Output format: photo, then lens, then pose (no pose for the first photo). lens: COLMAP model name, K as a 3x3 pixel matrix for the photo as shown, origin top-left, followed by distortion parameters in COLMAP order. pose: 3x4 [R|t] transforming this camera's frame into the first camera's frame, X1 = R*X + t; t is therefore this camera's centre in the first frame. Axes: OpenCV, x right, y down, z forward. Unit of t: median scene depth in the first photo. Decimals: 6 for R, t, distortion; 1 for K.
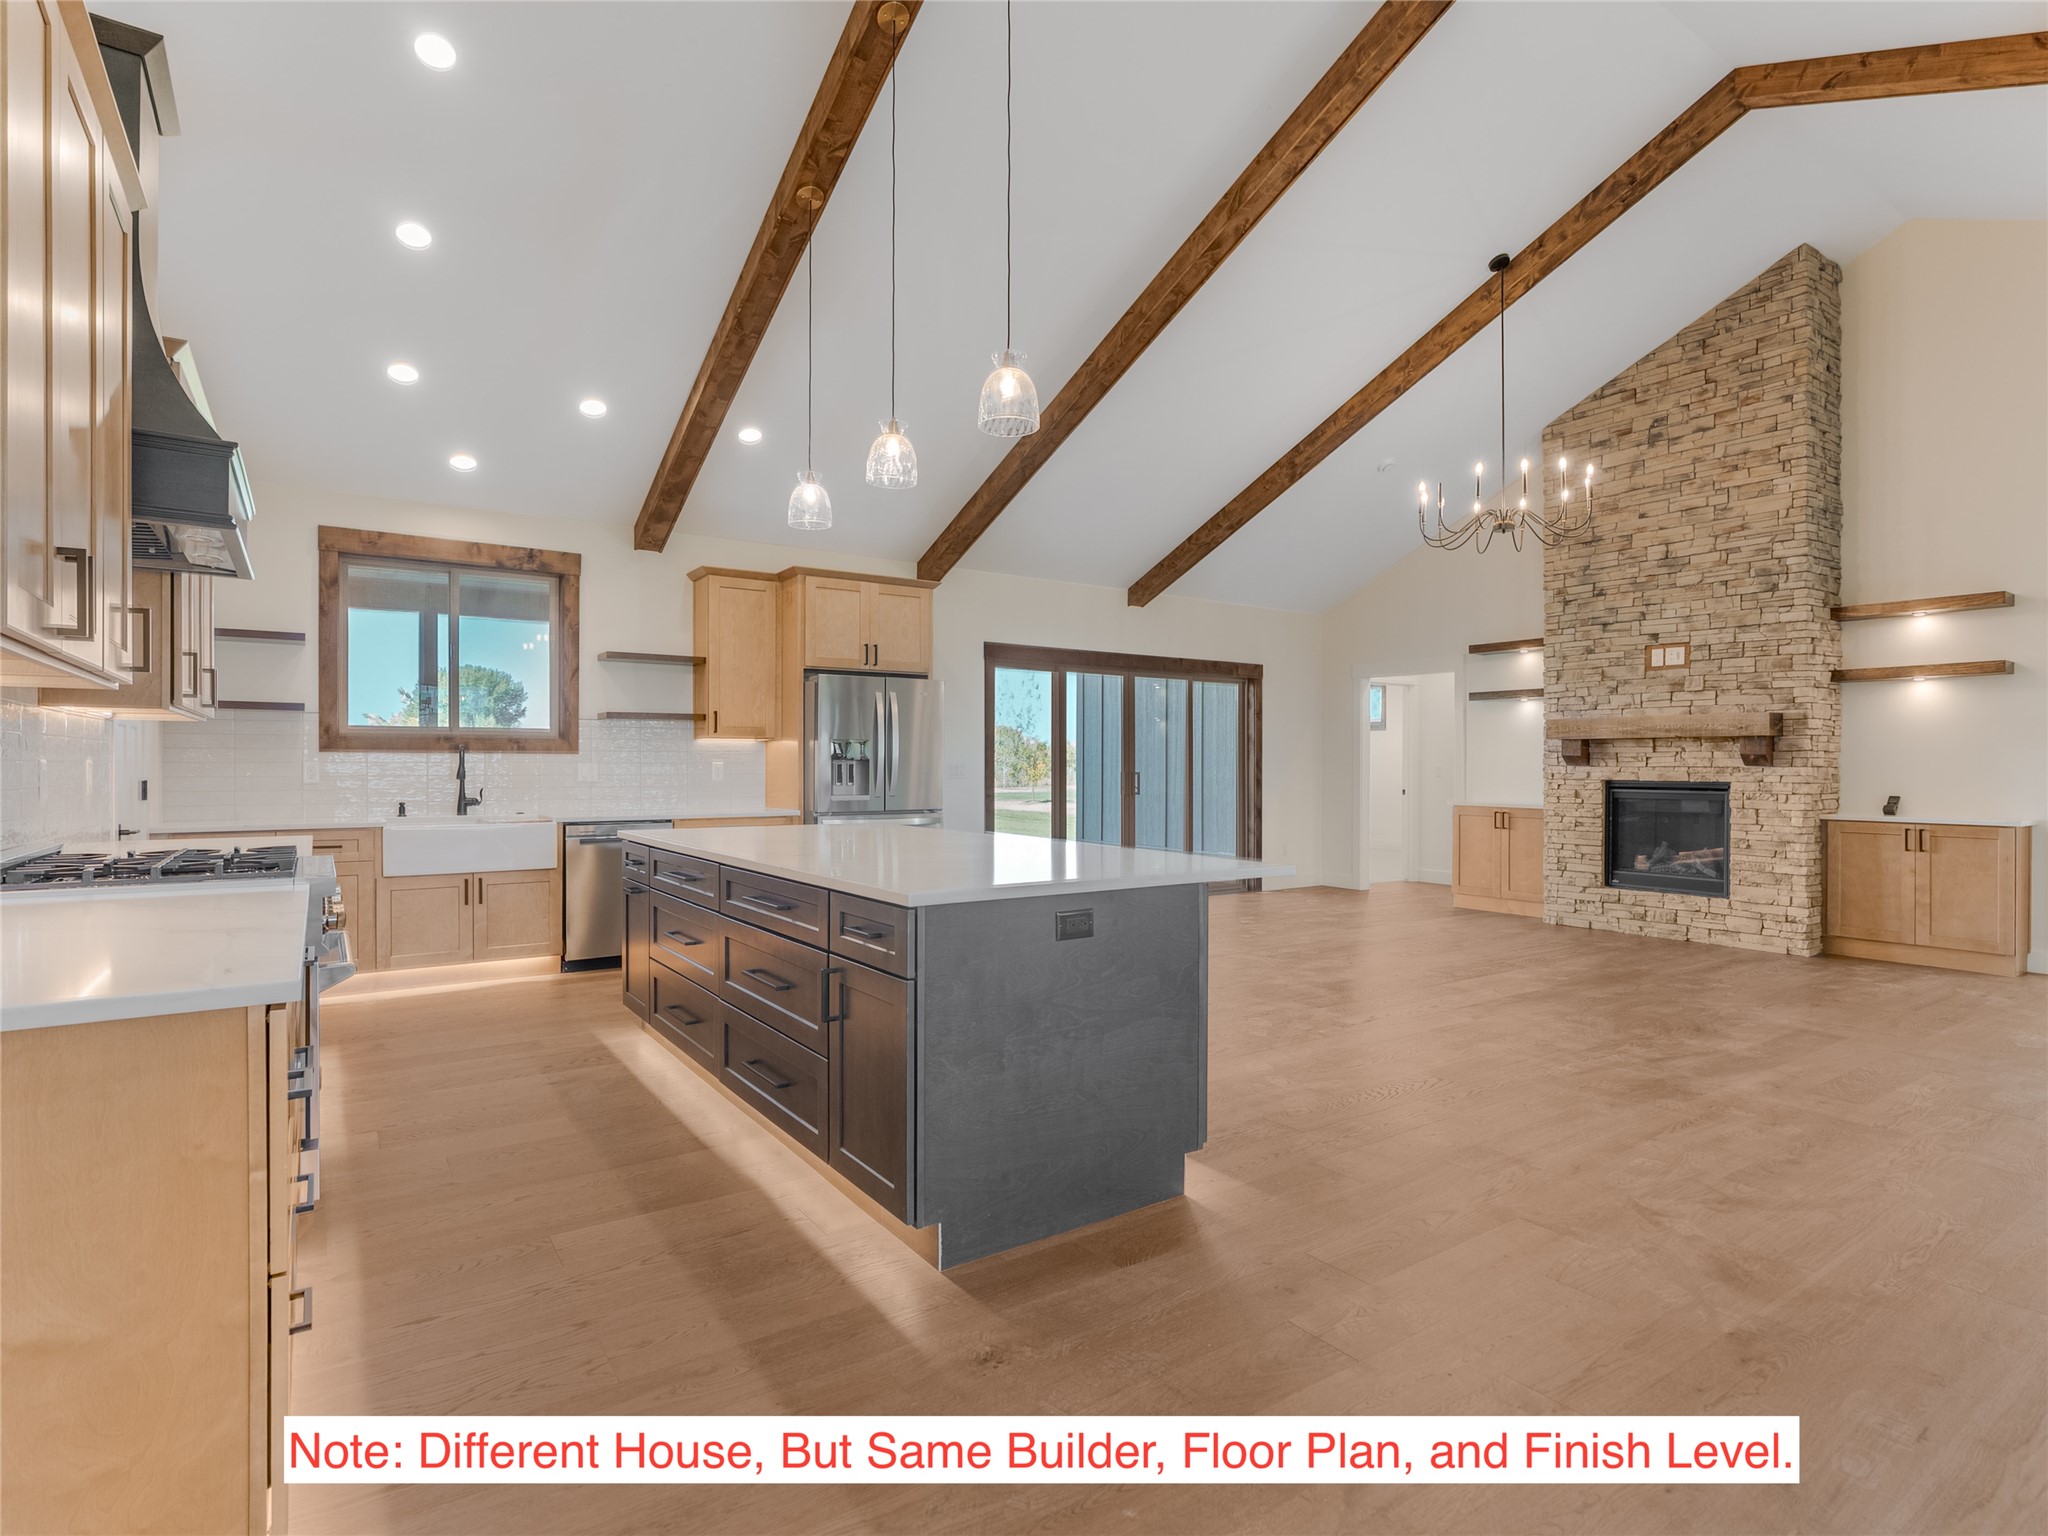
lens RADIAL K [[1044.4, 0, 1031.4], [0, 1044.4, 765.9], [0, 0, 1]] dist [-0.006615, 0.001054]
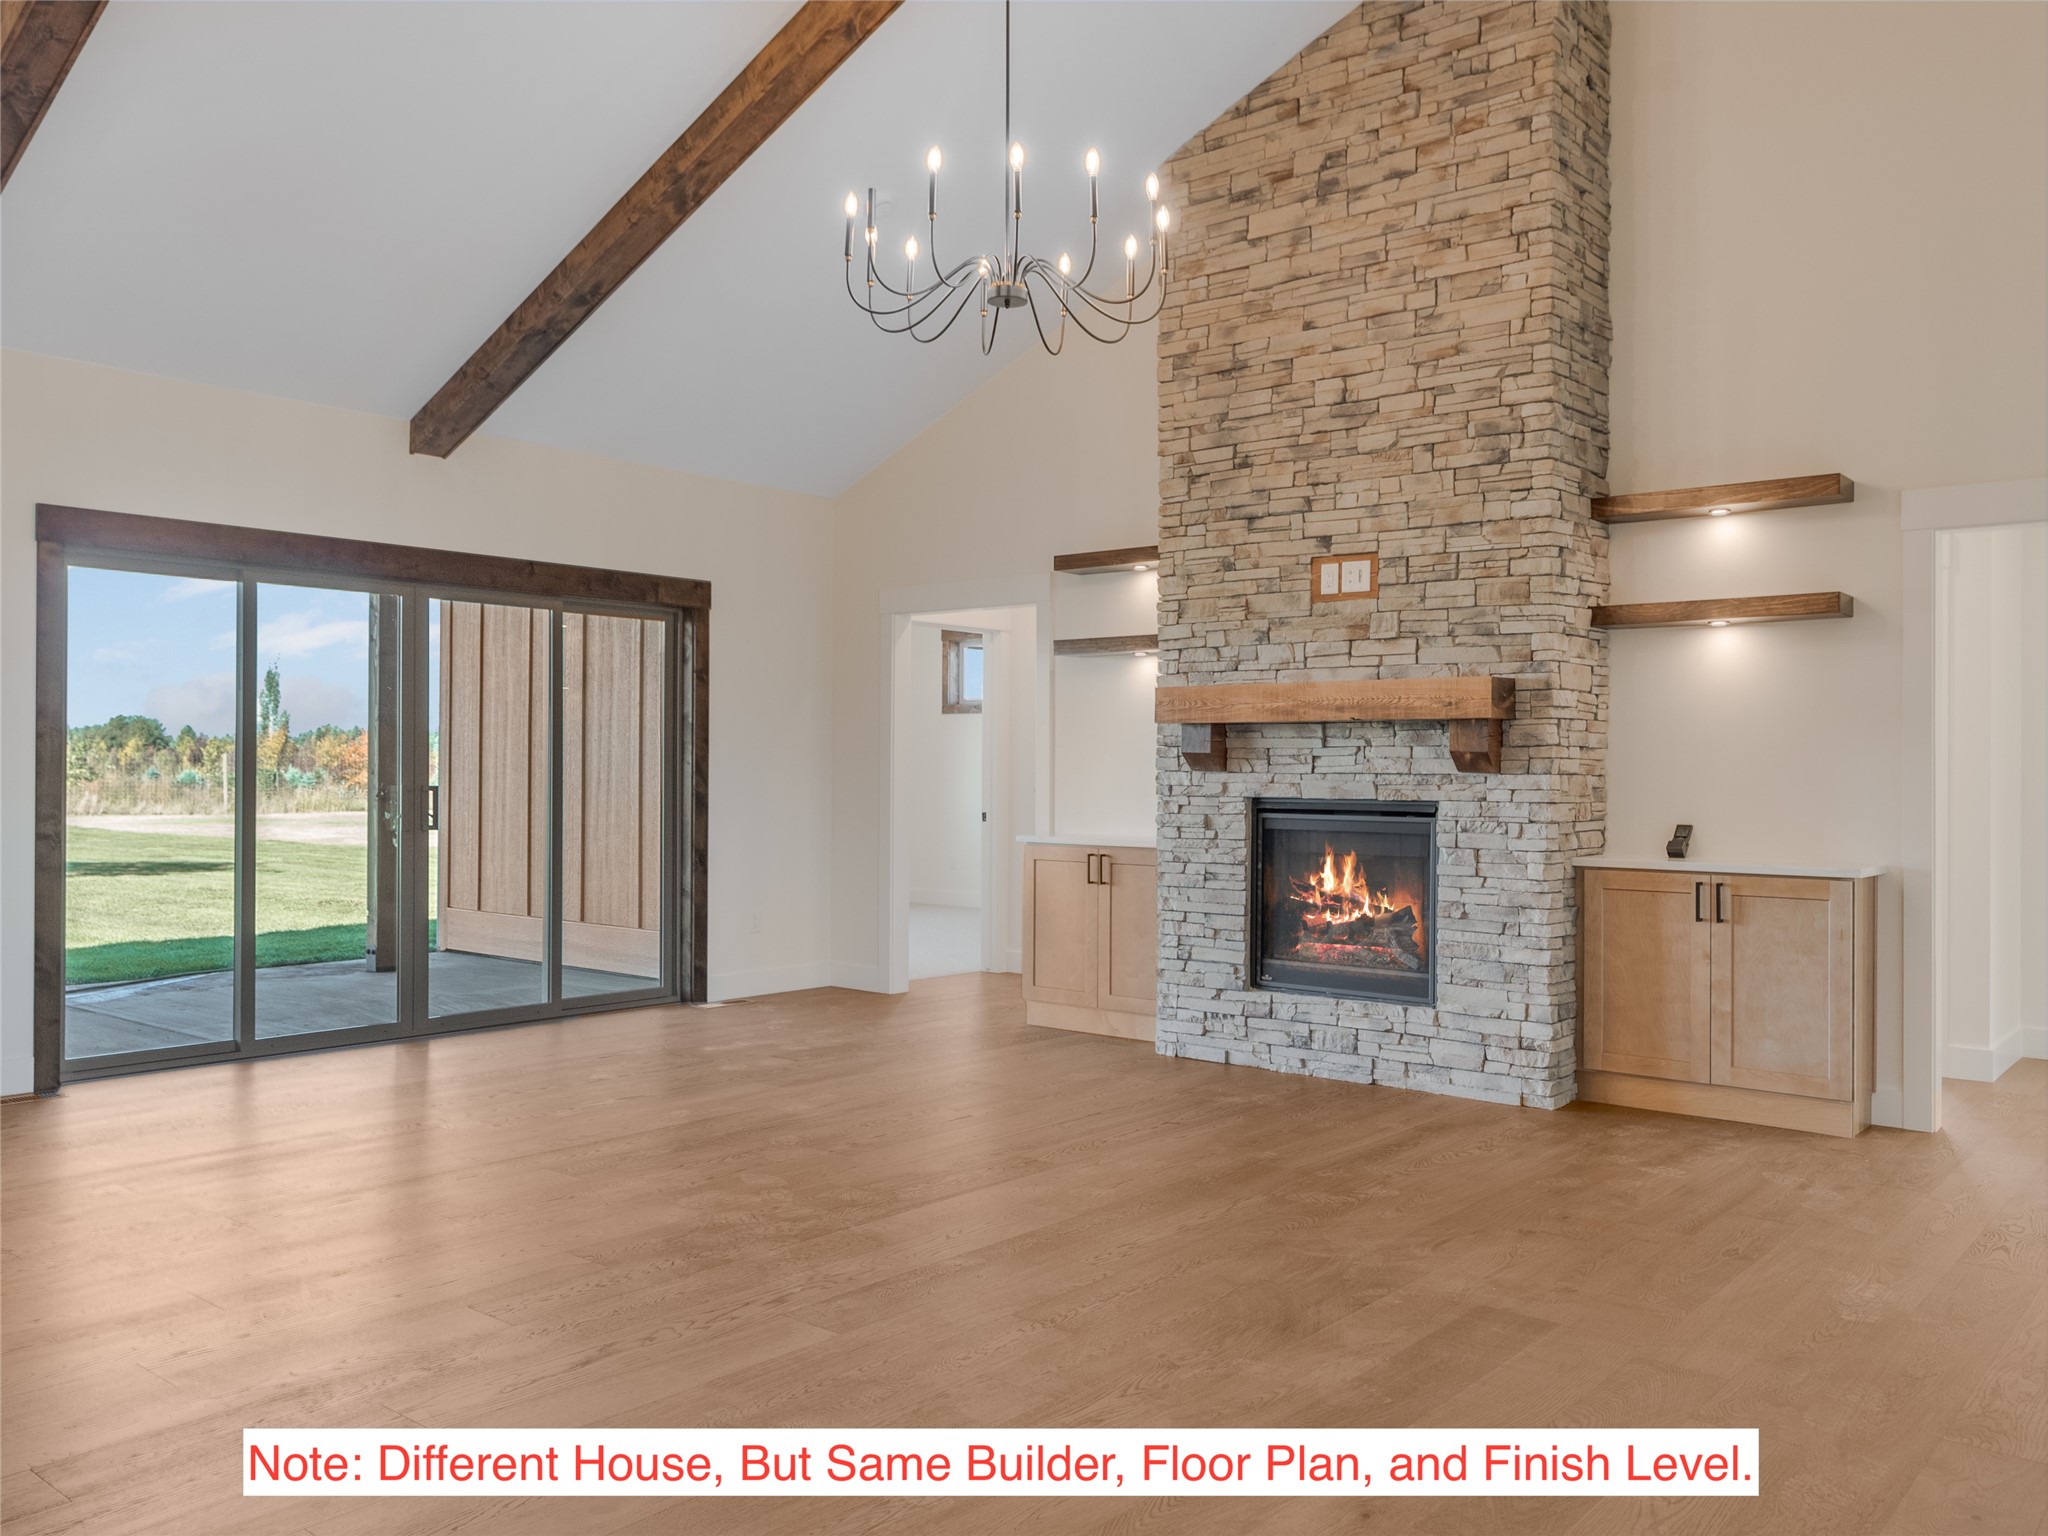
lens RADIAL K [[1609.7, 0, 1024.0], [0, 1609.7, 768.0], [0, 0, 1]] dist [-0.002702, -0.000207]
pose [[0.964257, 0.003620, 0.264945, 0.223241], [-0.002972, 0.999992, -0.002846, 0.000807], [-0.264953, 0.001957, 0.964259, 0.218651]]
